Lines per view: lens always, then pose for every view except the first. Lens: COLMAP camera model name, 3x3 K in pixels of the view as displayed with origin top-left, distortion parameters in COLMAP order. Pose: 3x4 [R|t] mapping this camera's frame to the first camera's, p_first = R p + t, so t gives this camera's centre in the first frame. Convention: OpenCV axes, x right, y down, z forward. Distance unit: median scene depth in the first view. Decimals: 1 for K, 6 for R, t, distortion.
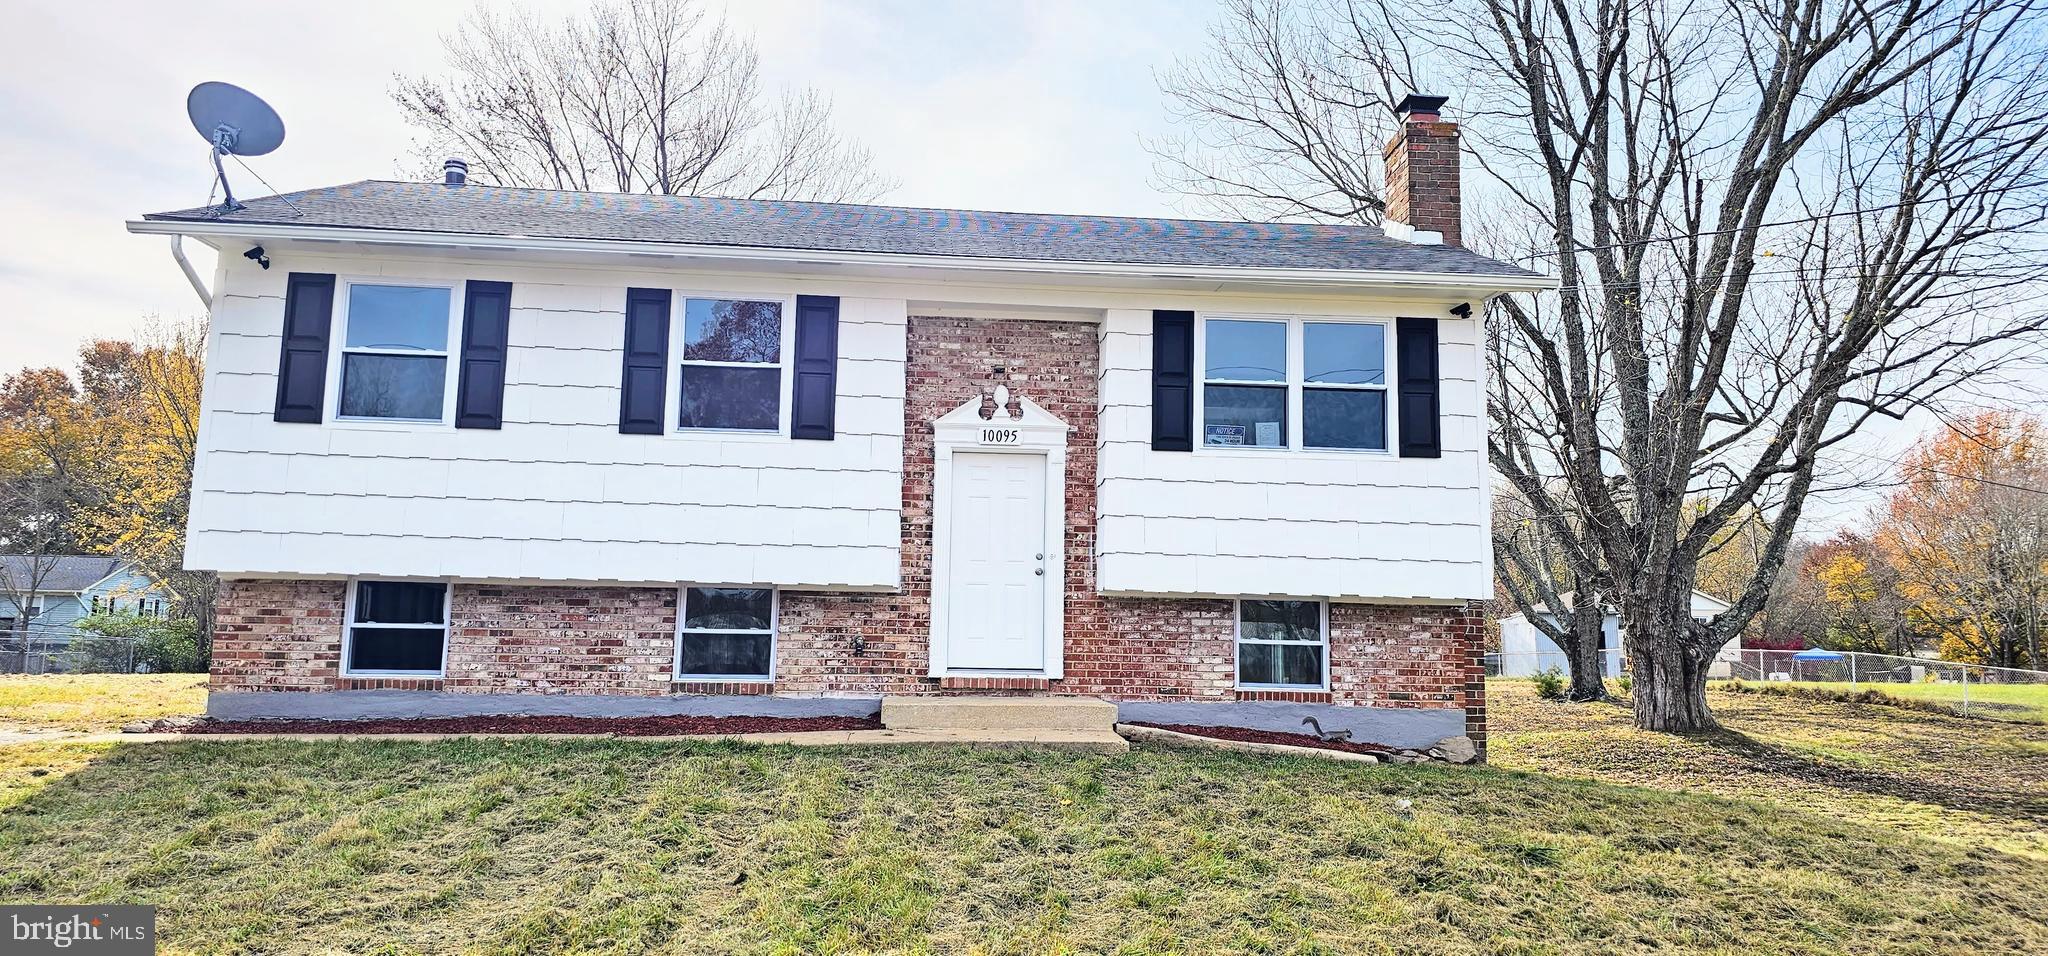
lens RADIAL K [[1304.5, 0, 1061.7], [0, 1304.5, 442.9], [0, 0, 1]] dist [0.109617, -0.133772]
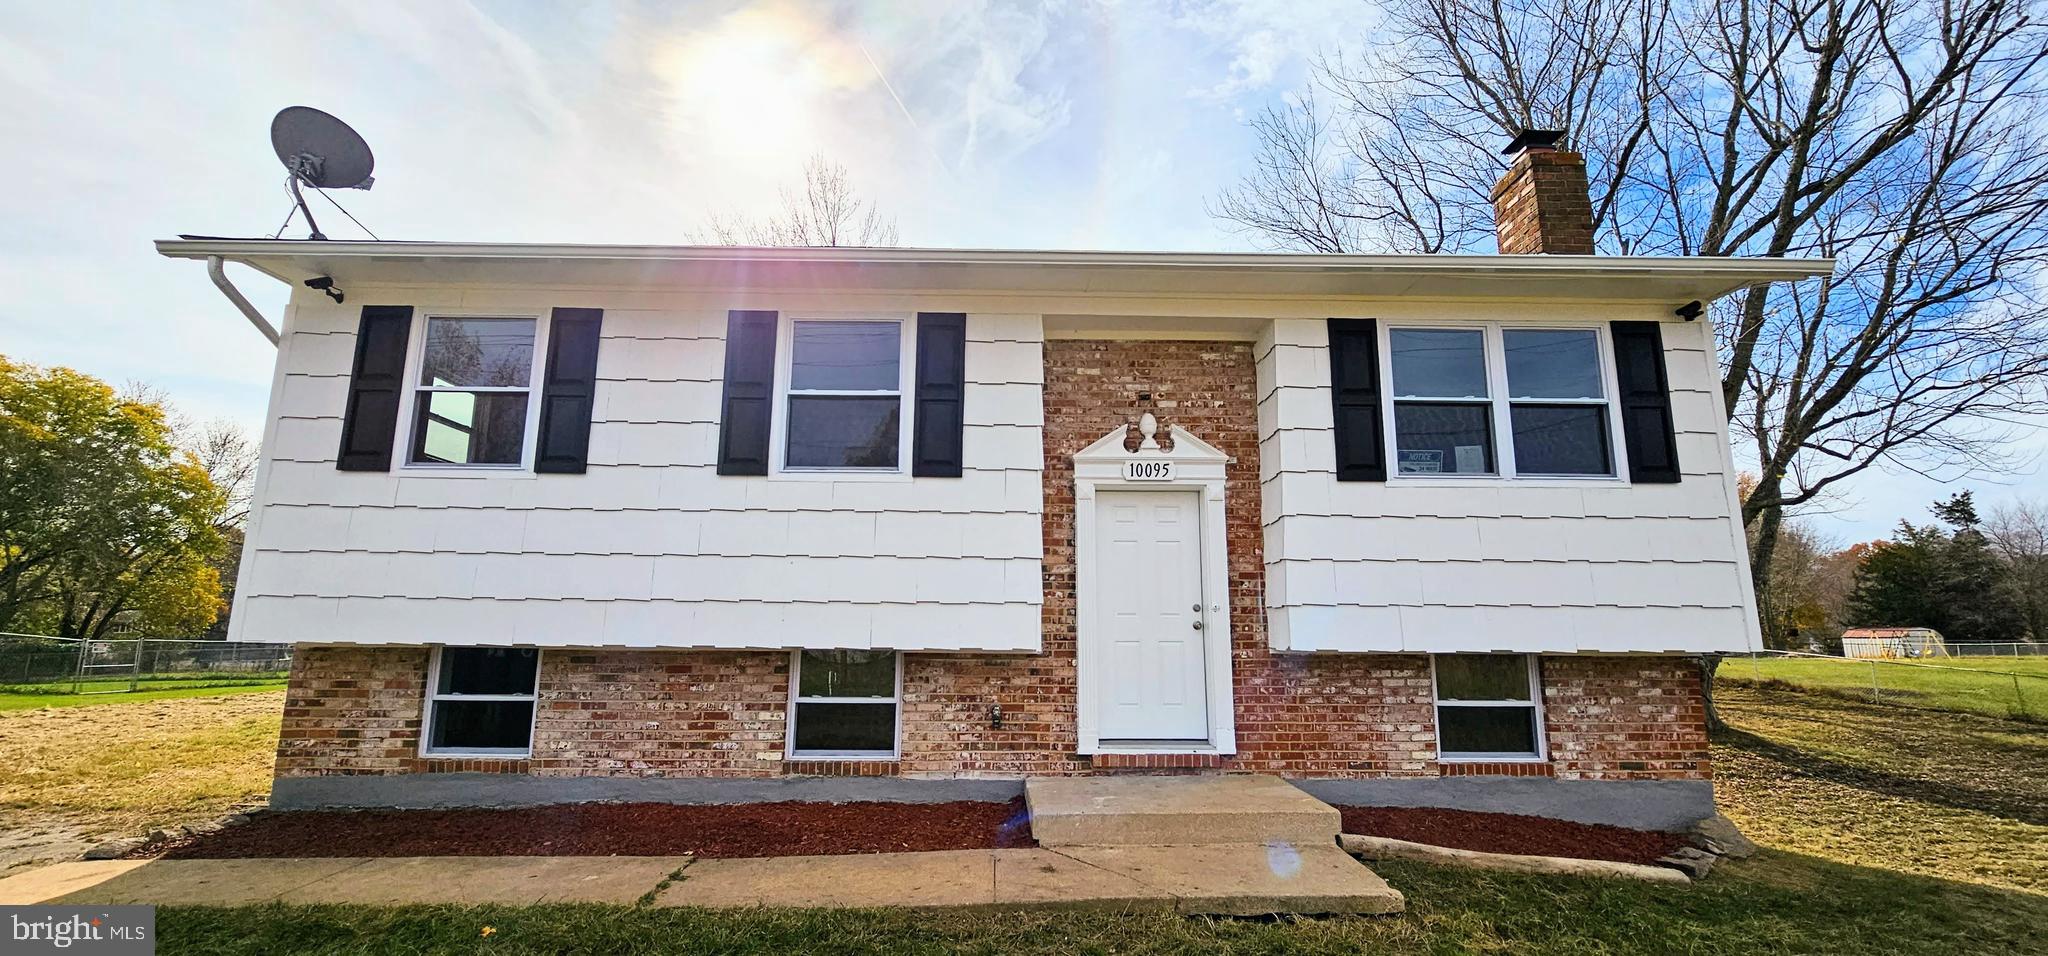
lens RADIAL K [[852.7, 0, 1059.2], [0, 852.7, 482.4], [0, 0, 1]] dist [-0.001535, -0.000245]
pose [[0.998545, -0.023657, -0.048459, -0.082175], [0.022312, 0.999356, -0.028112, 0.017862], [0.049093, 0.026989, 0.998429, 0.438869]]
